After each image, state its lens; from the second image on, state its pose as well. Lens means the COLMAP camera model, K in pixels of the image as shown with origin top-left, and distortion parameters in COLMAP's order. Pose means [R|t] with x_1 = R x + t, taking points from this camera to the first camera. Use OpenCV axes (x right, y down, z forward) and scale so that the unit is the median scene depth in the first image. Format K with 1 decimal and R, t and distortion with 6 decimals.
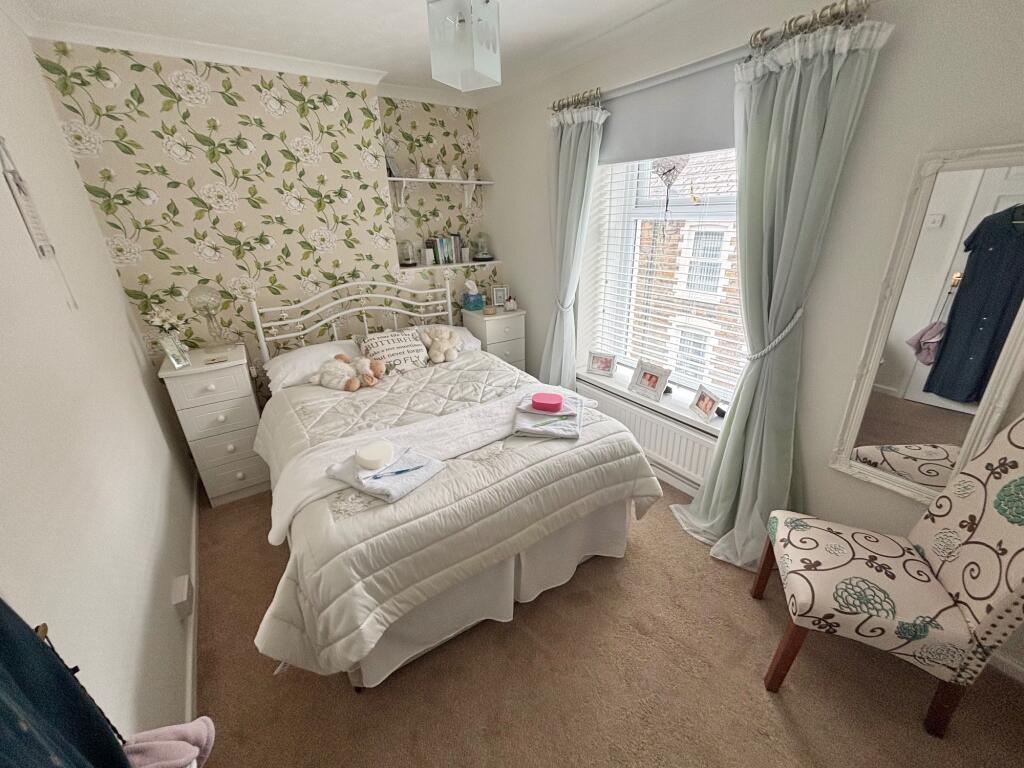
lens RADIAL K [[410.2, 0, 513.6], [0, 410.2, 381.9], [0, 0, 1]] dist [-0.004382, 0.000583]
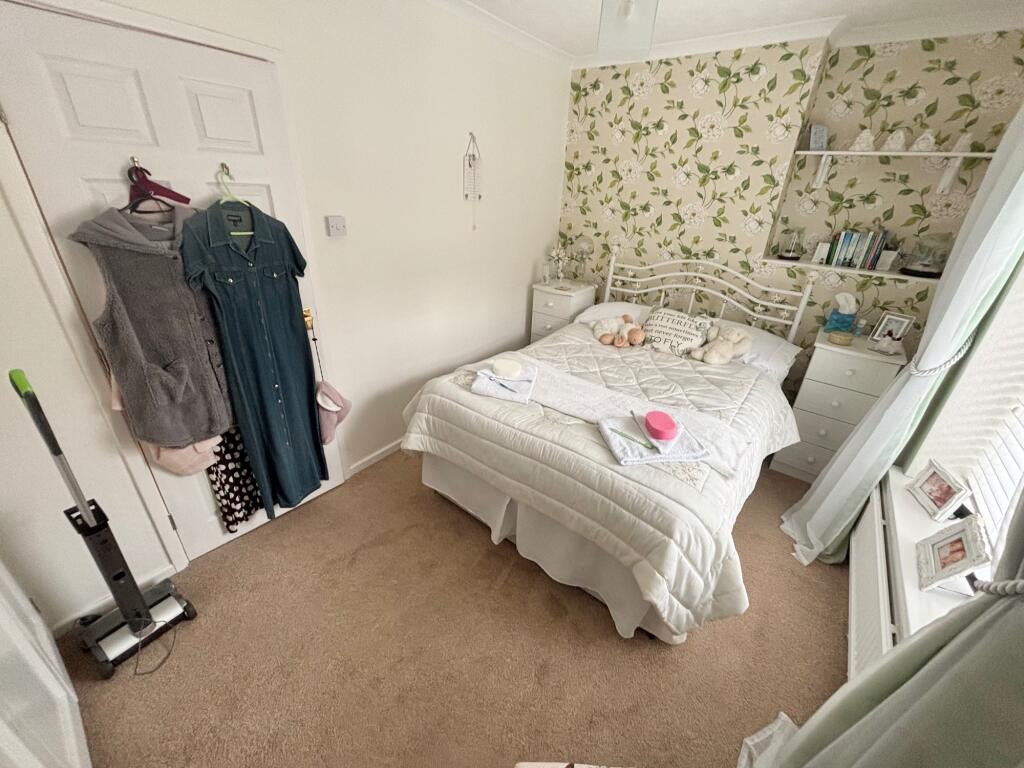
lens RADIAL K [[410.2, 0, 512.2], [0, 410.2, 382.4], [0, 0, 1]] dist [-0.004382, 0.000583]
pose [[0.308689, 0.445326, -0.840474, 0.504797], [-0.402058, 0.861895, 0.309008, -0.125713], [0.862010, 0.242532, 0.445104, 0.263080]]
